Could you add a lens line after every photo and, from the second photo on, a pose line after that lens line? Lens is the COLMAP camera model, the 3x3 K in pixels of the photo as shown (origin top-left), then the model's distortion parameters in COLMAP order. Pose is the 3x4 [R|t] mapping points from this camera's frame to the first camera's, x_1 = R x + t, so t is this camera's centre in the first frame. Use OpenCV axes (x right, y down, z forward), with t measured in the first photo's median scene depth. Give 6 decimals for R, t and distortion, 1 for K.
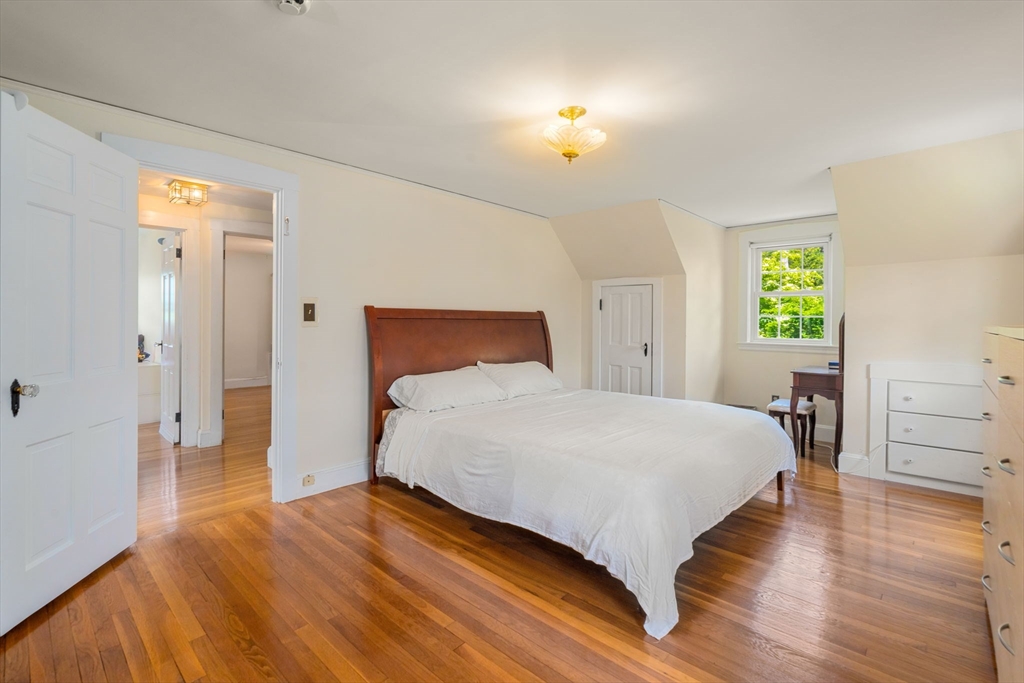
lens RADIAL K [[471.6, 0, 503.9], [0, 471.6, 321.5], [0, 0, 1]] dist [-0.005044, -0.000630]
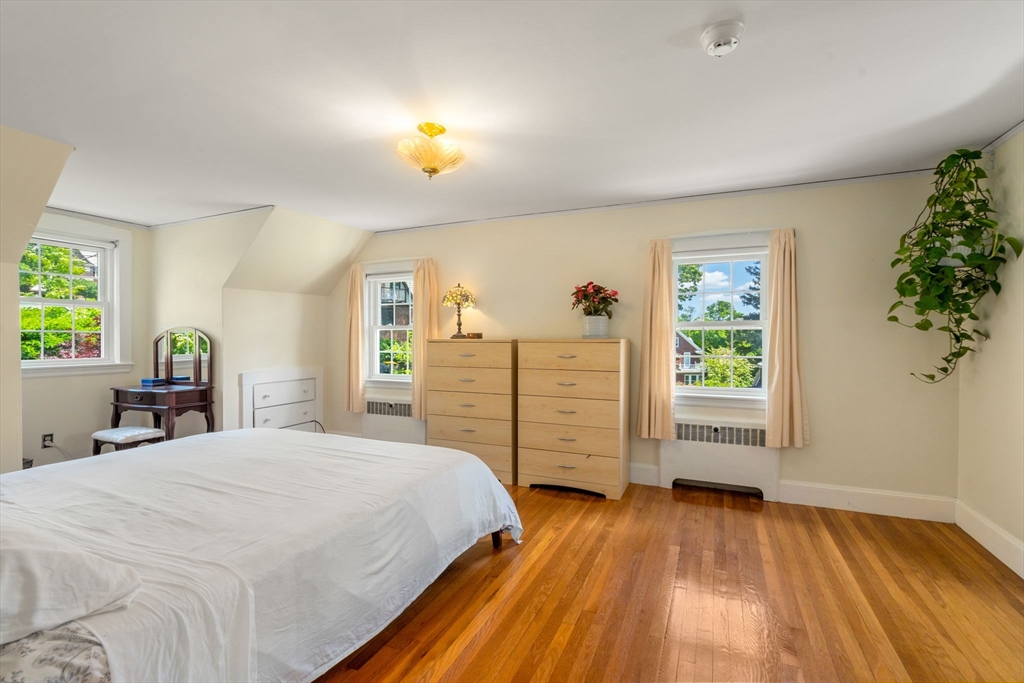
lens RADIAL K [[471.6, 0, 511.1], [0, 471.6, 338.8], [0, 0, 1]] dist [-0.005044, -0.000630]
pose [[-0.337788, -0.012106, 0.941144, -0.761218], [0.001079, 0.999912, 0.013250, -0.013378], [-0.941222, 0.005491, -0.337745, 1.054559]]
